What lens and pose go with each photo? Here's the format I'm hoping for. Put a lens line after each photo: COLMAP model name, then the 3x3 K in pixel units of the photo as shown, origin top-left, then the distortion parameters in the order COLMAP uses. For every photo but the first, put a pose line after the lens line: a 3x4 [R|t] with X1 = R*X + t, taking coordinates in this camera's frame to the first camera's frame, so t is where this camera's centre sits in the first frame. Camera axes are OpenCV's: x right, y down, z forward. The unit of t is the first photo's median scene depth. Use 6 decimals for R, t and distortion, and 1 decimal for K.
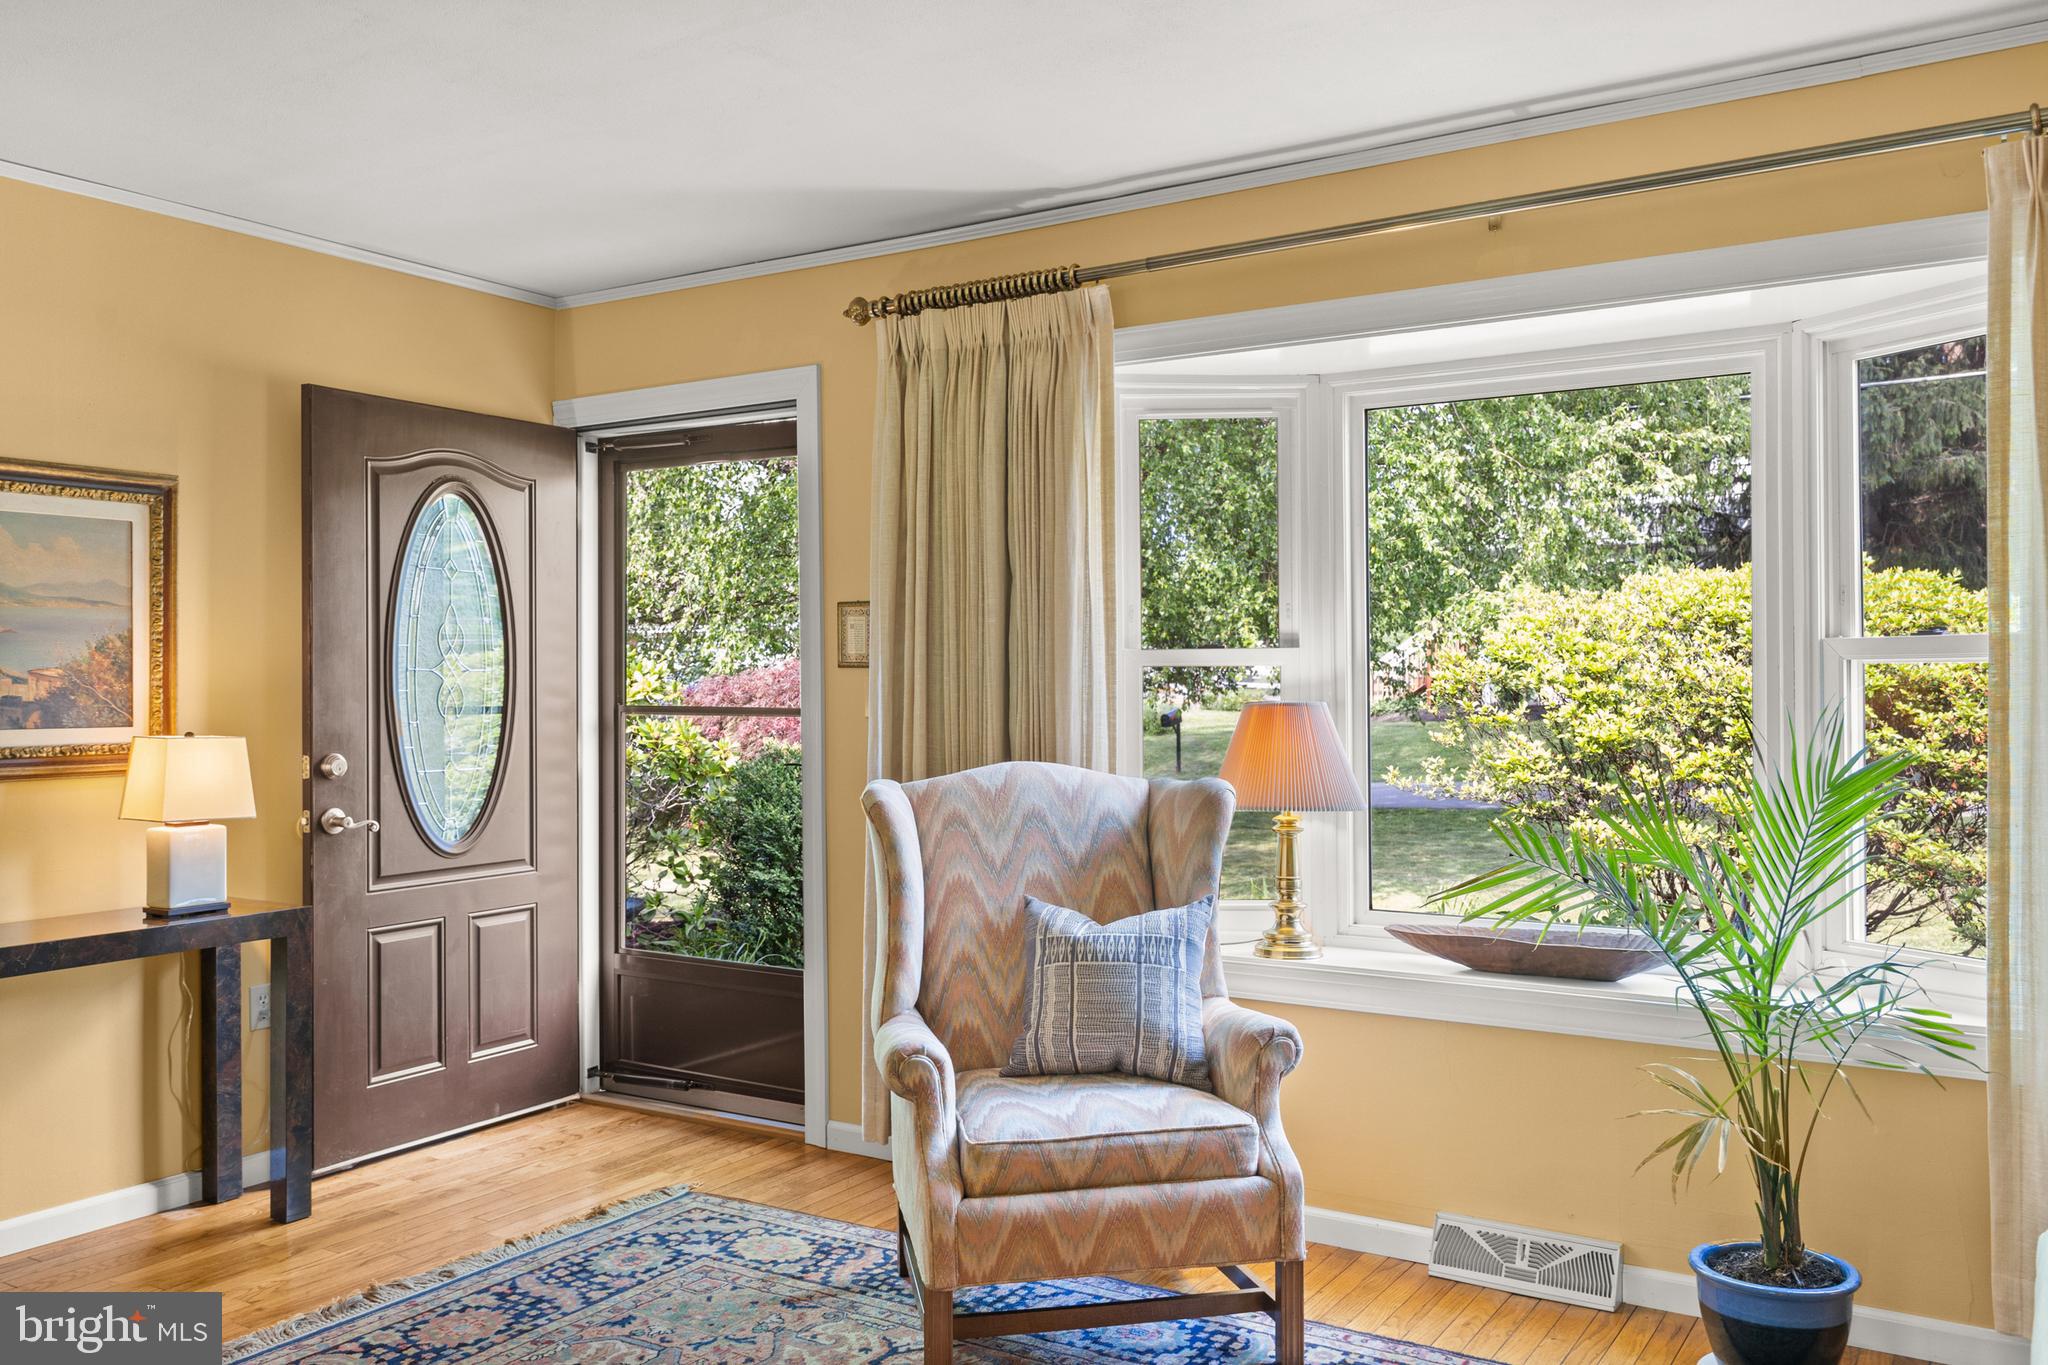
lens RADIAL K [[1650.0, 0, 1021.2], [0, 1650.0, 653.6], [0, 0, 1]] dist [0.004375, 0.011047]
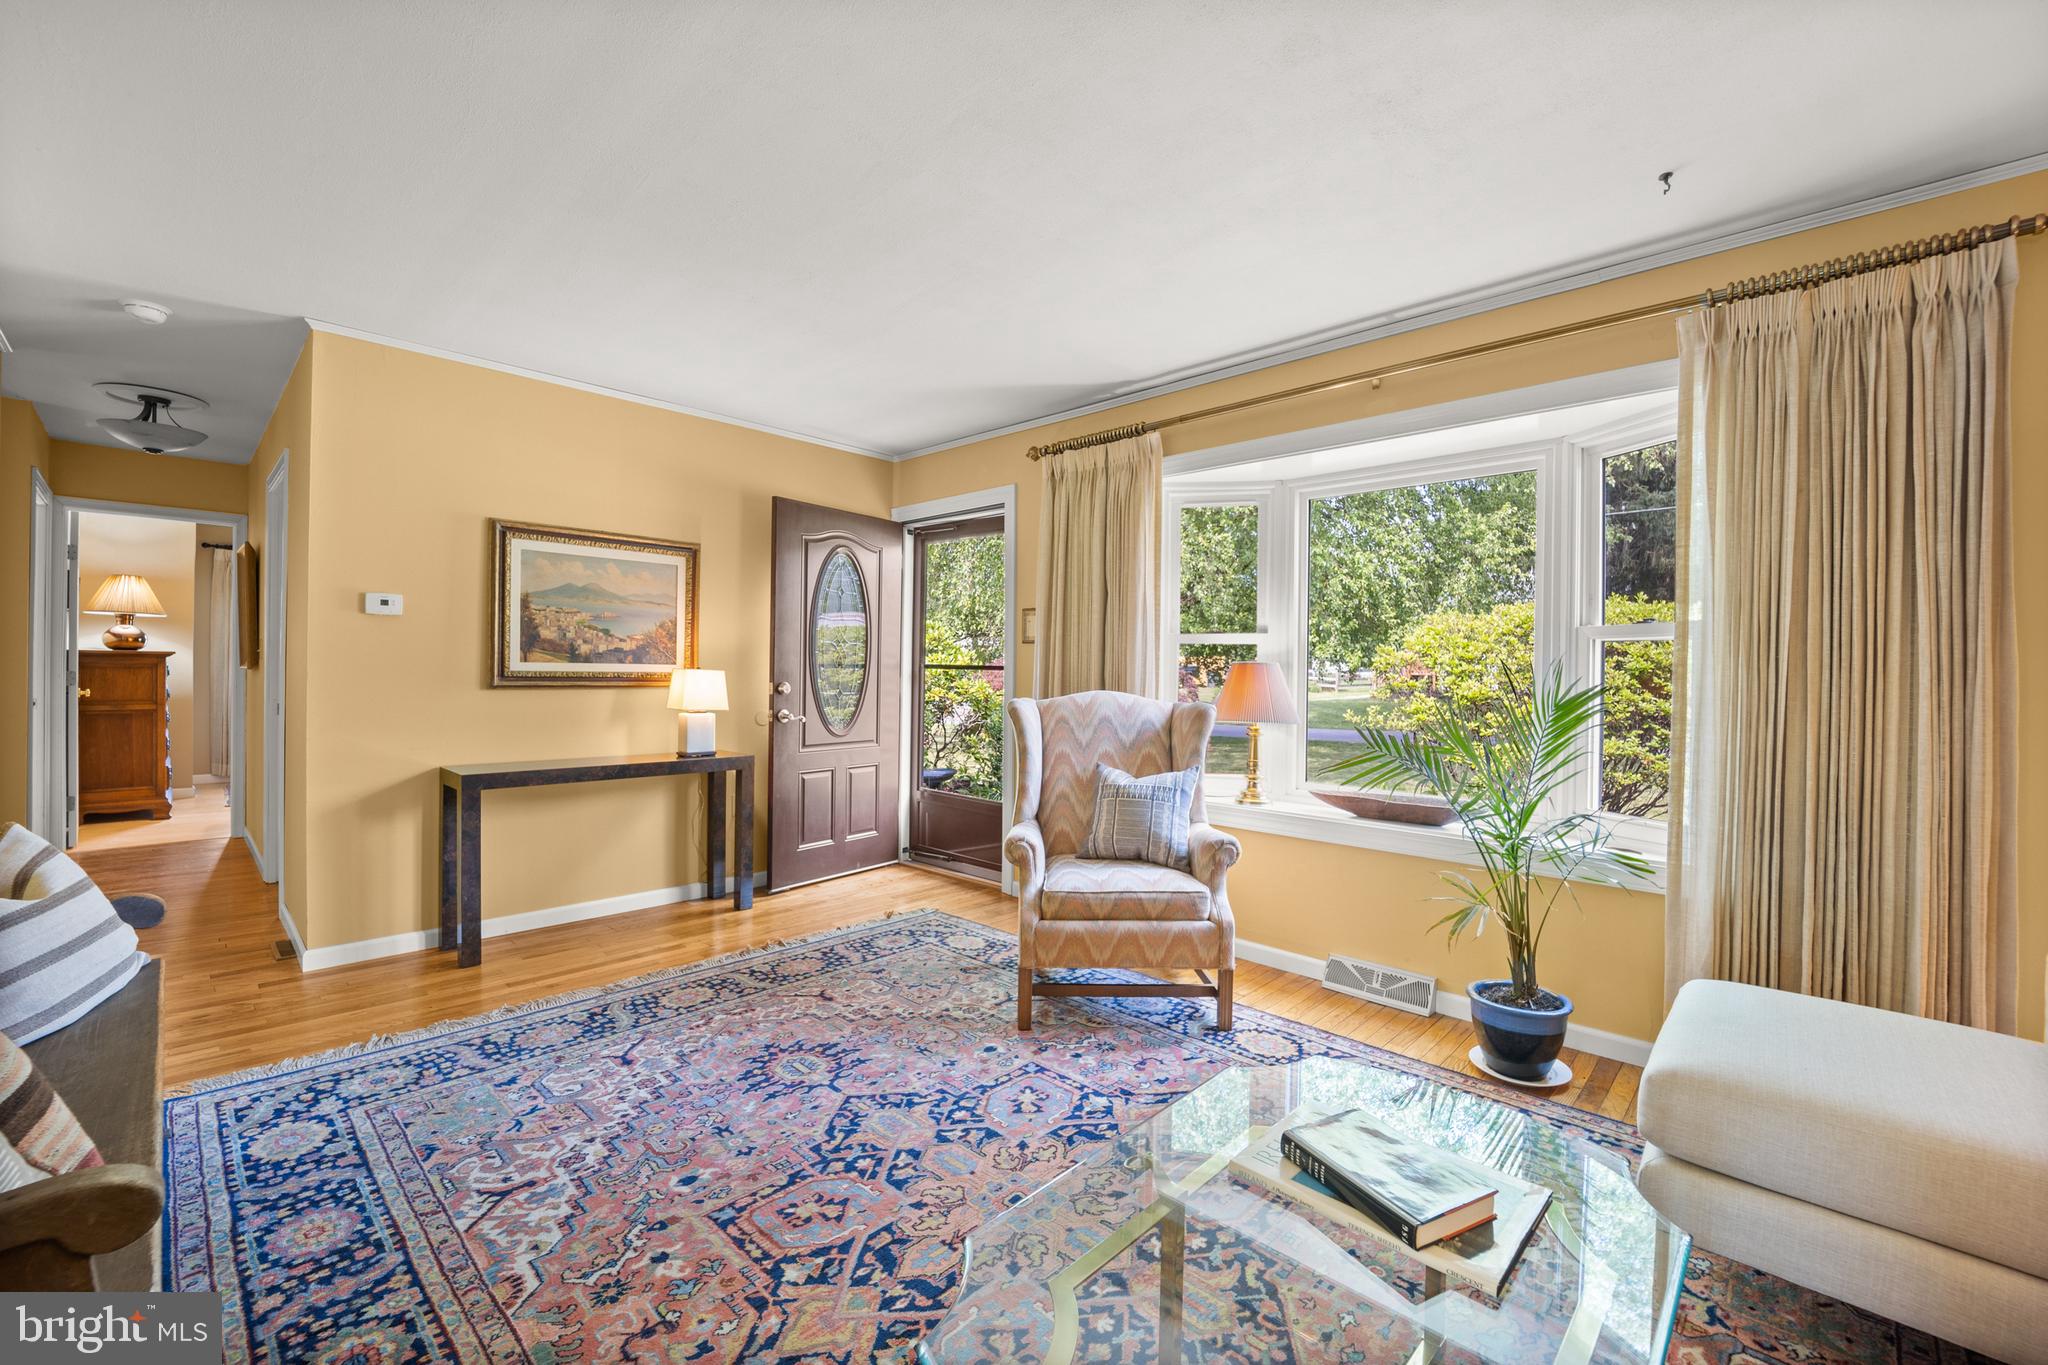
lens RADIAL K [[841.8, 0, 1030.7], [0, 841.8, 667.4], [0, 0, 1]] dist [-0.009784, -0.000094]
pose [[0.981379, 0.019918, -0.191048, 0.107003], [-0.018116, 0.999773, 0.011178, 0.032035], [0.191227, -0.007509, 0.981517, 0.066840]]
